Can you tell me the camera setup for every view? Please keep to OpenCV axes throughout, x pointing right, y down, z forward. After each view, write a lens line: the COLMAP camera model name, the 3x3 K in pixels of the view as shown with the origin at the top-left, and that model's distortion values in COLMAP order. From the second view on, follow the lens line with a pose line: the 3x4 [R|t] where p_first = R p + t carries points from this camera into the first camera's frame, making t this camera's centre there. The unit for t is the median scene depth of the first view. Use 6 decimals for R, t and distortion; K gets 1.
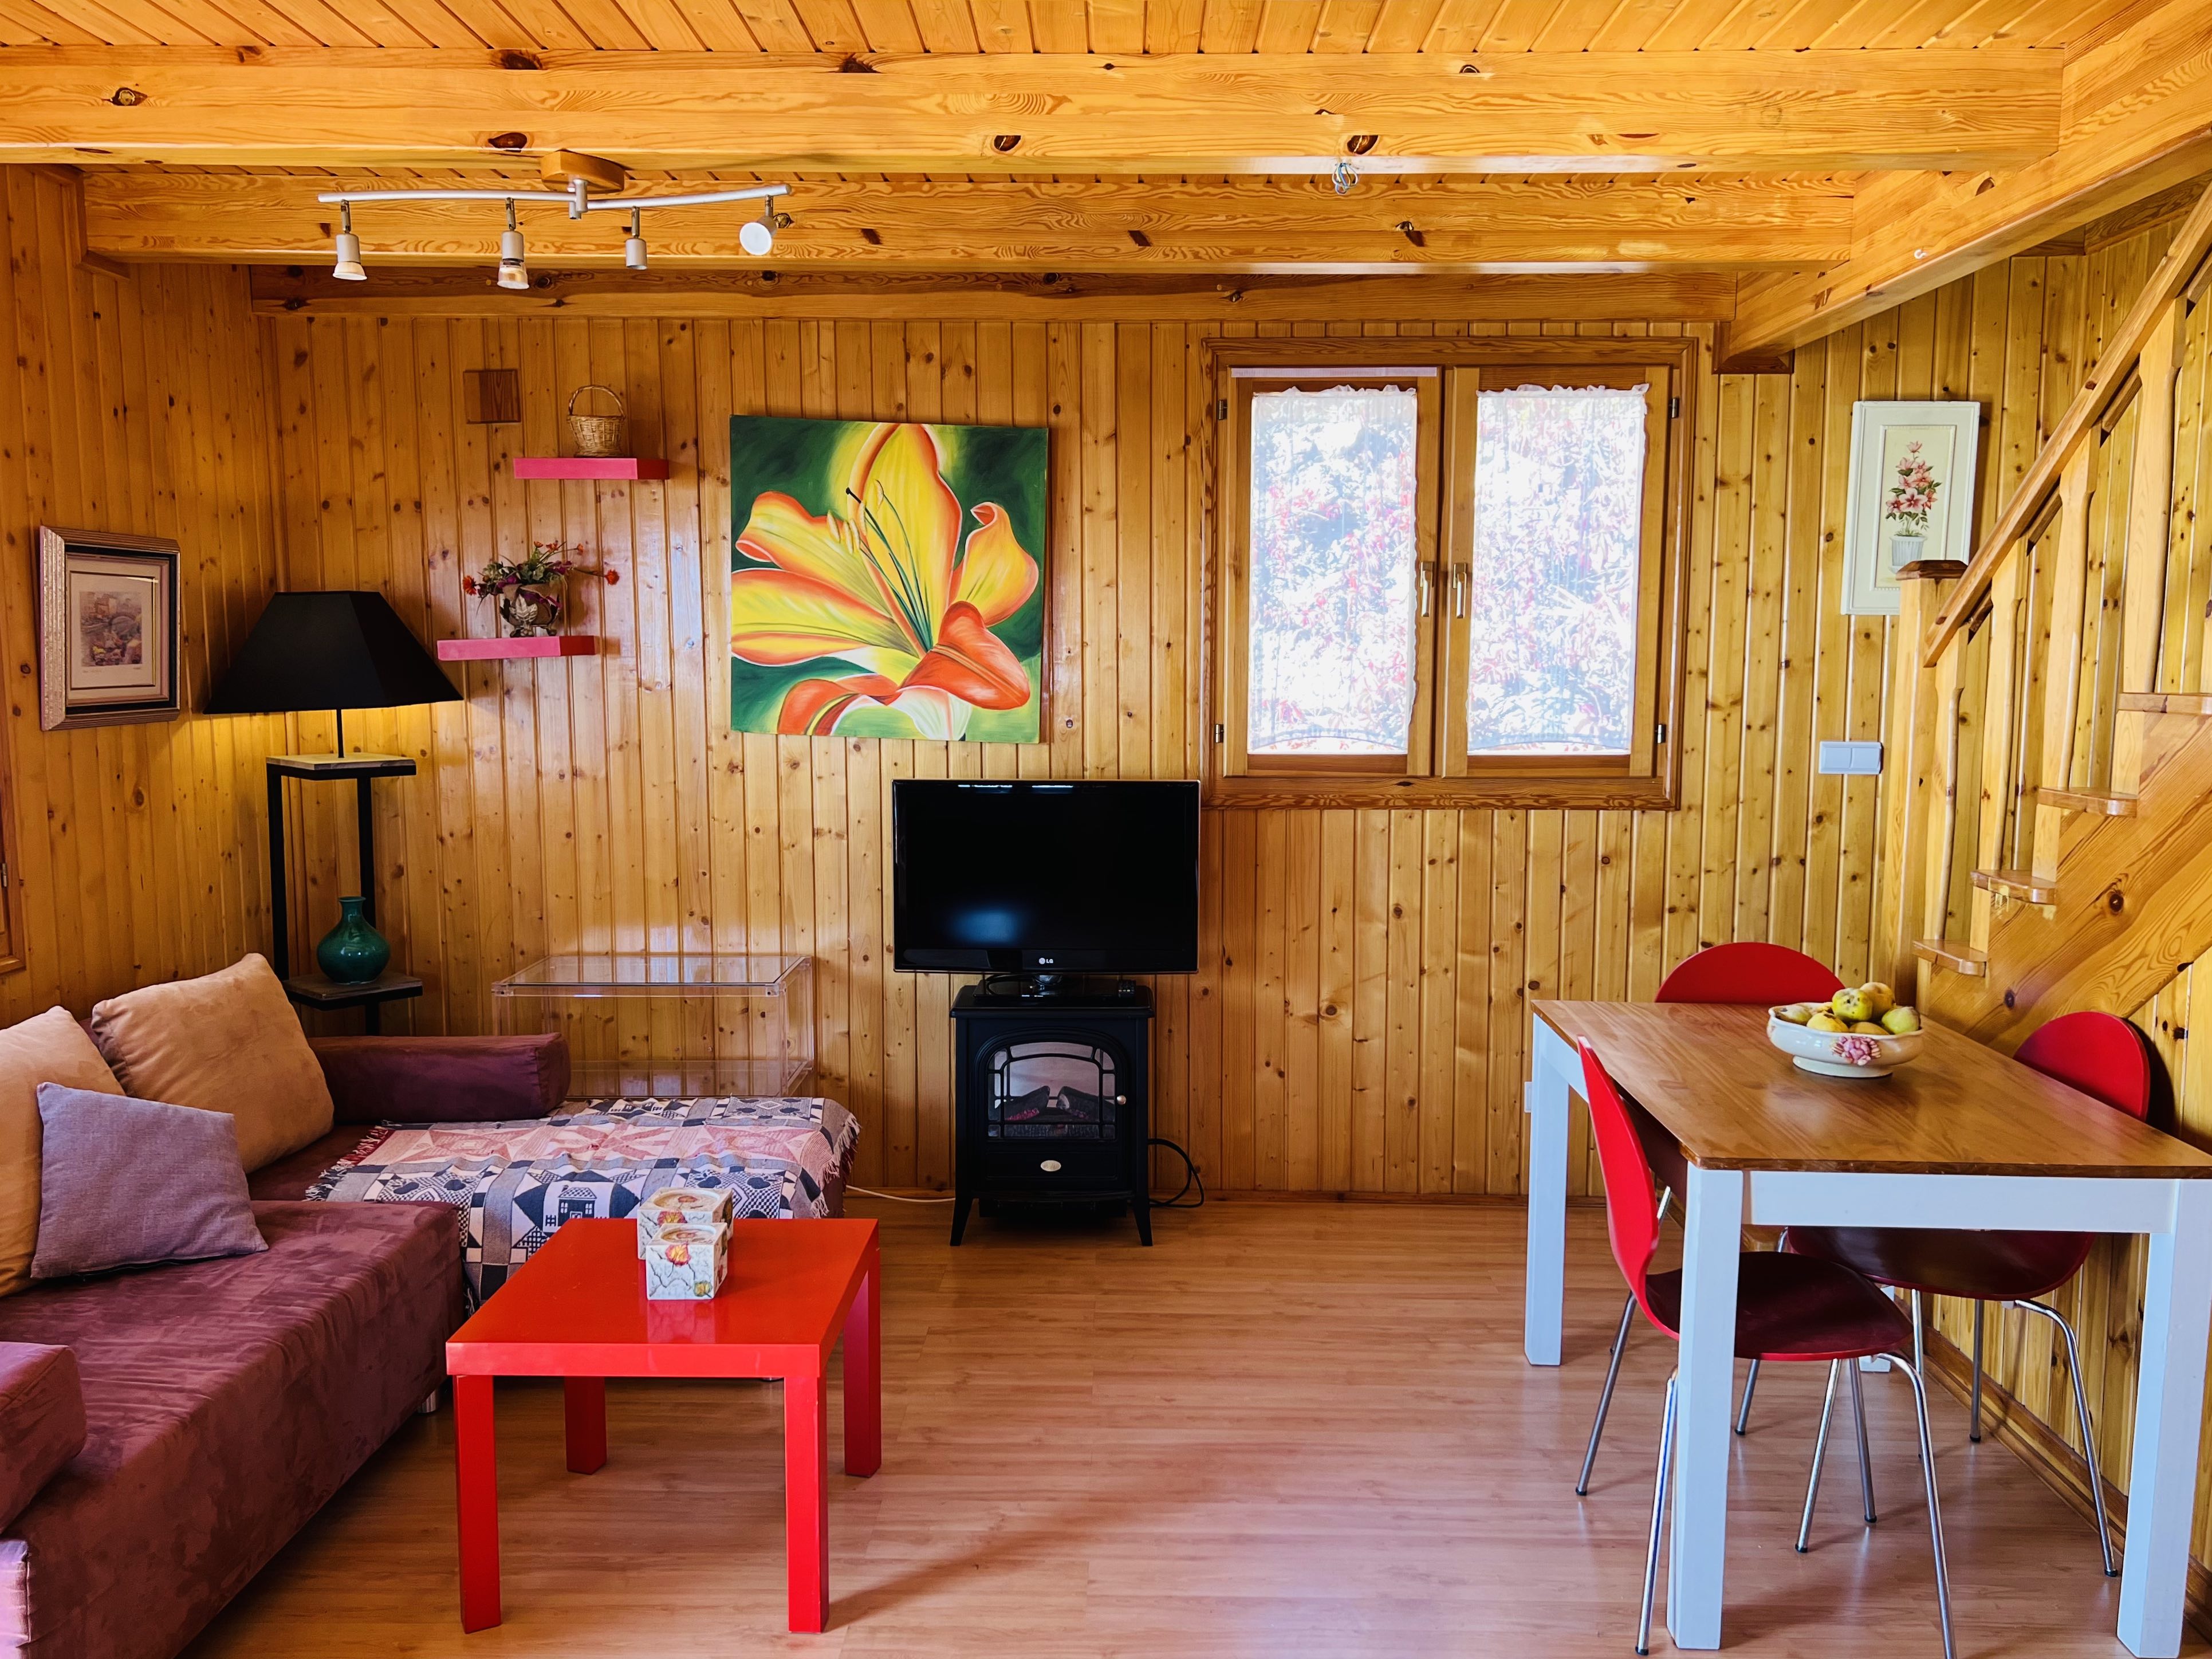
lens RADIAL K [[1690.6, 0, 1087.1], [0, 1690.6, 844.3], [0, 0, 1]] dist [0.070292, -0.084704]
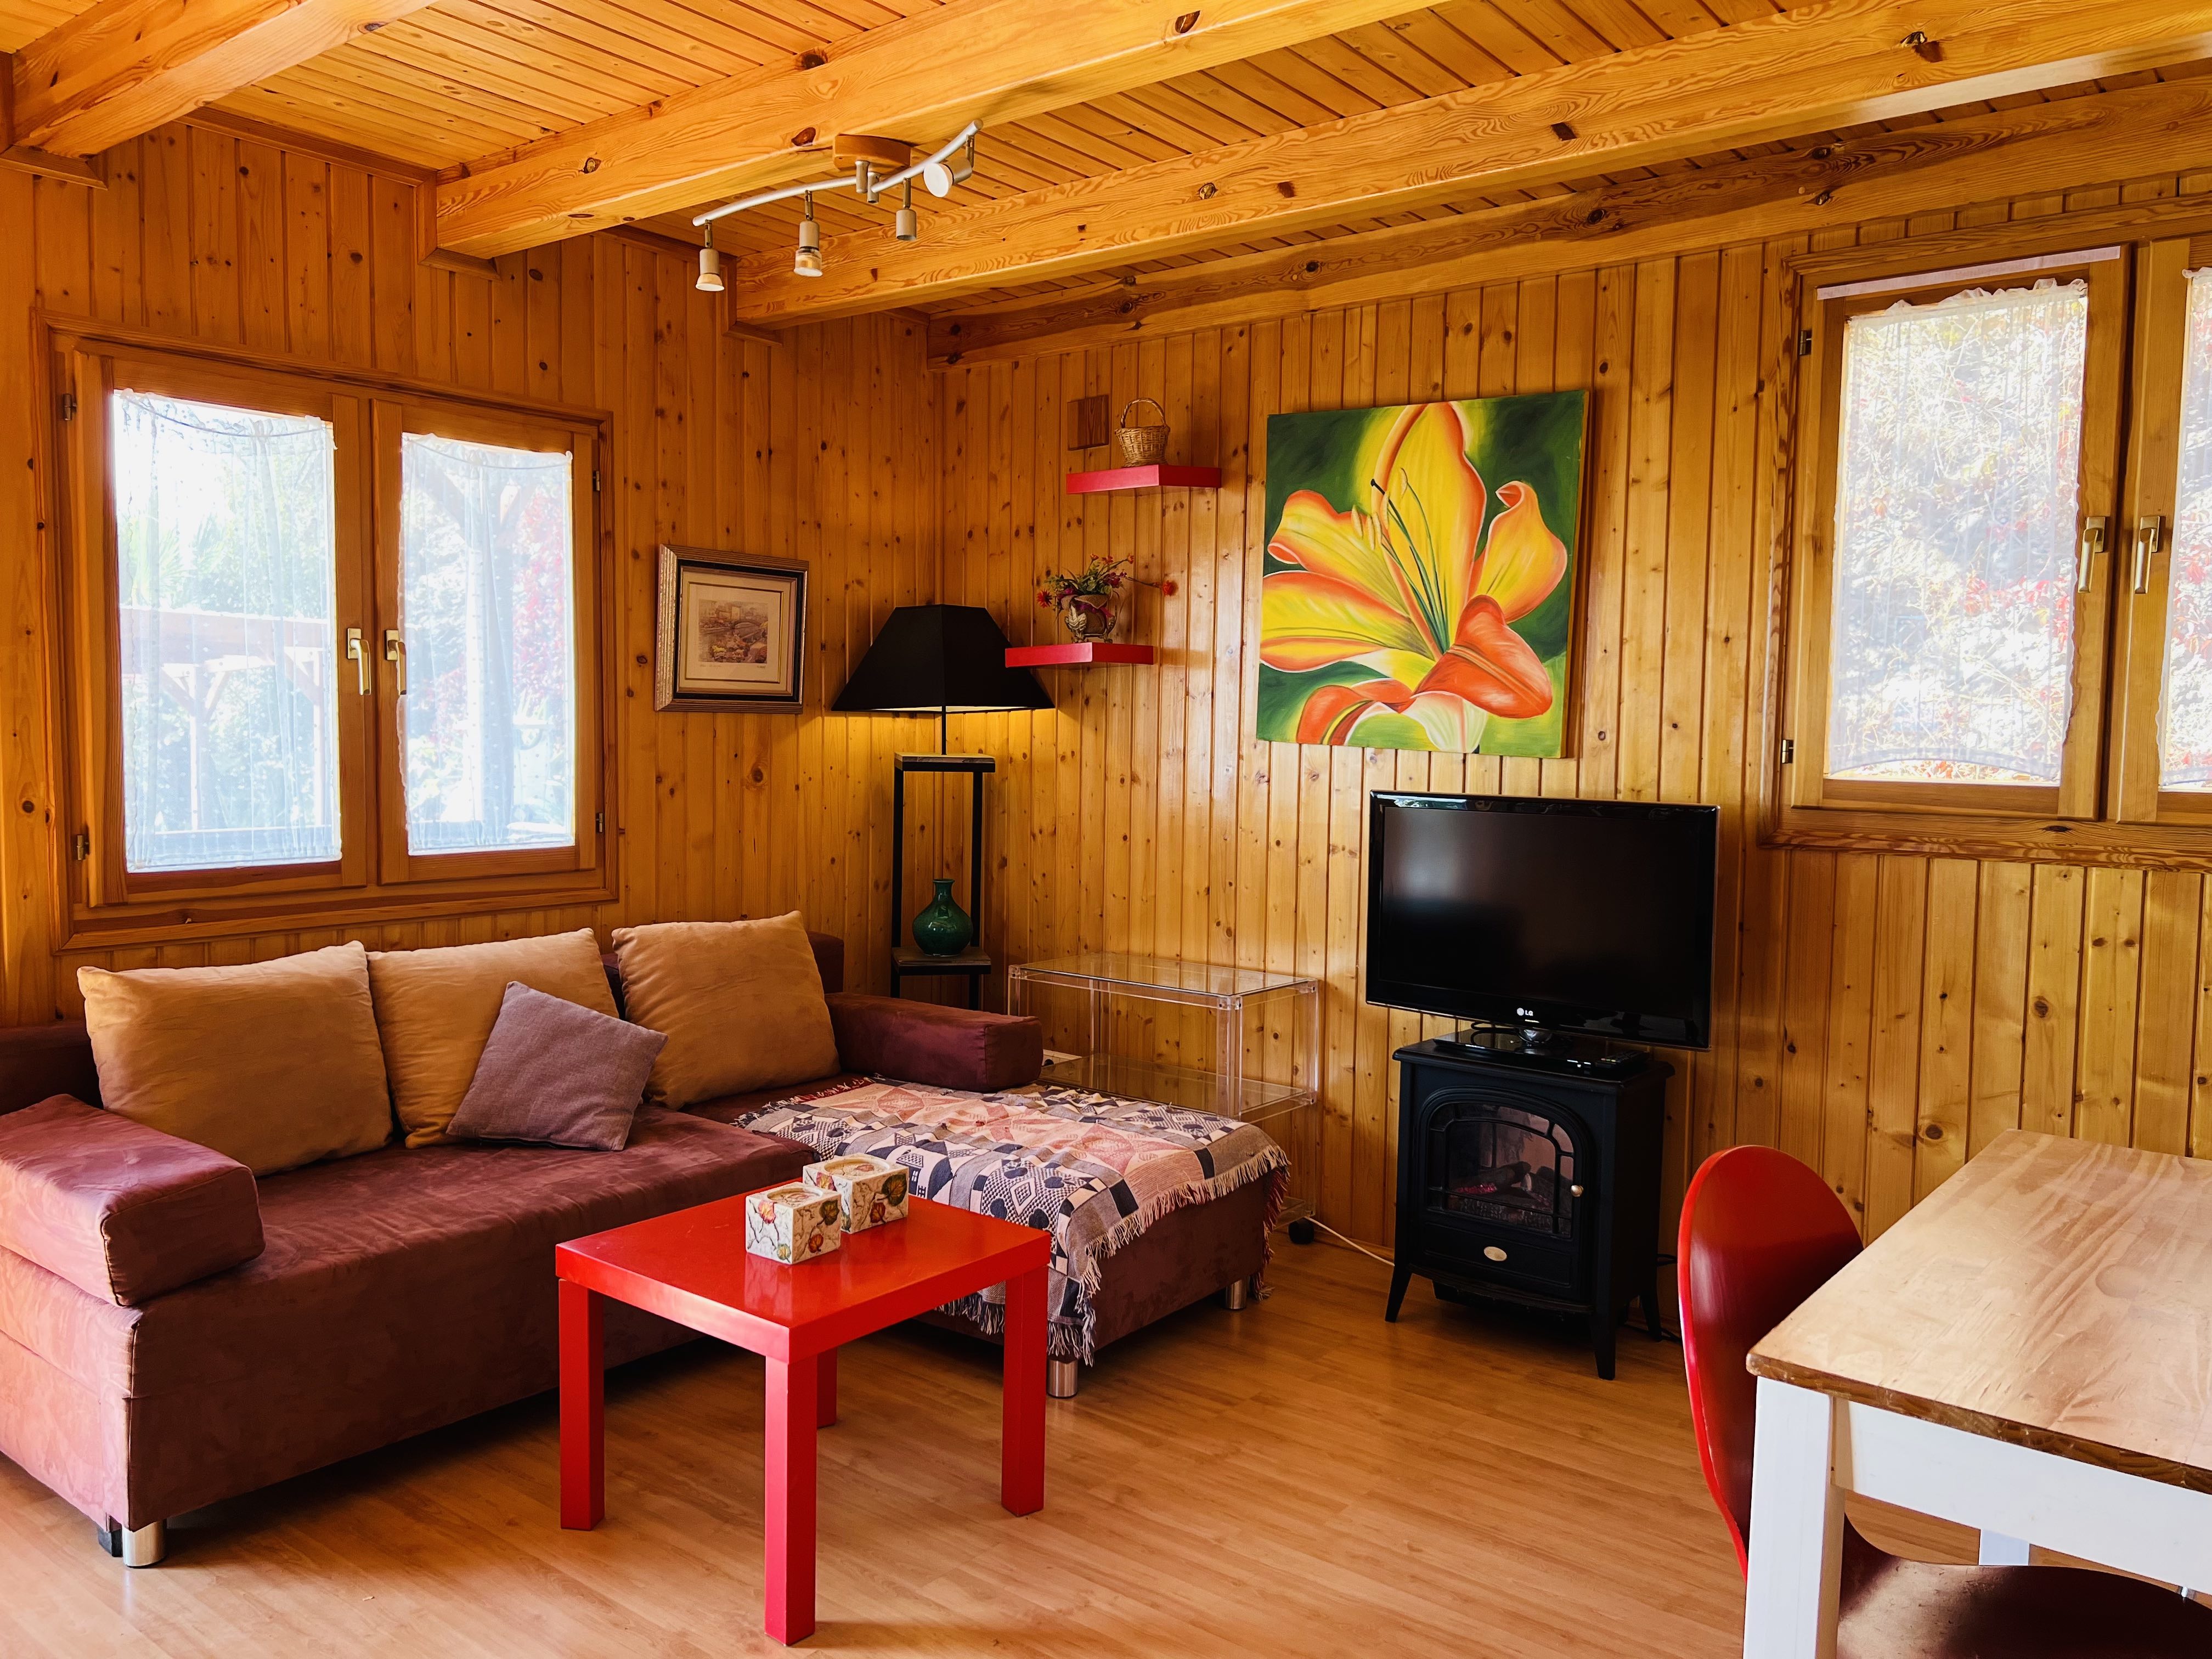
lens RADIAL K [[1627.7, 0, 1106.0], [0, 1627.7, 829.5], [0, 0, 1]] dist [0.113381, -0.171849]
pose [[0.801040, 0.052567, -0.596298, 0.287637], [-0.086139, 0.995892, -0.027923, 0.019041], [0.592381, 0.073732, 0.802277, 0.205120]]
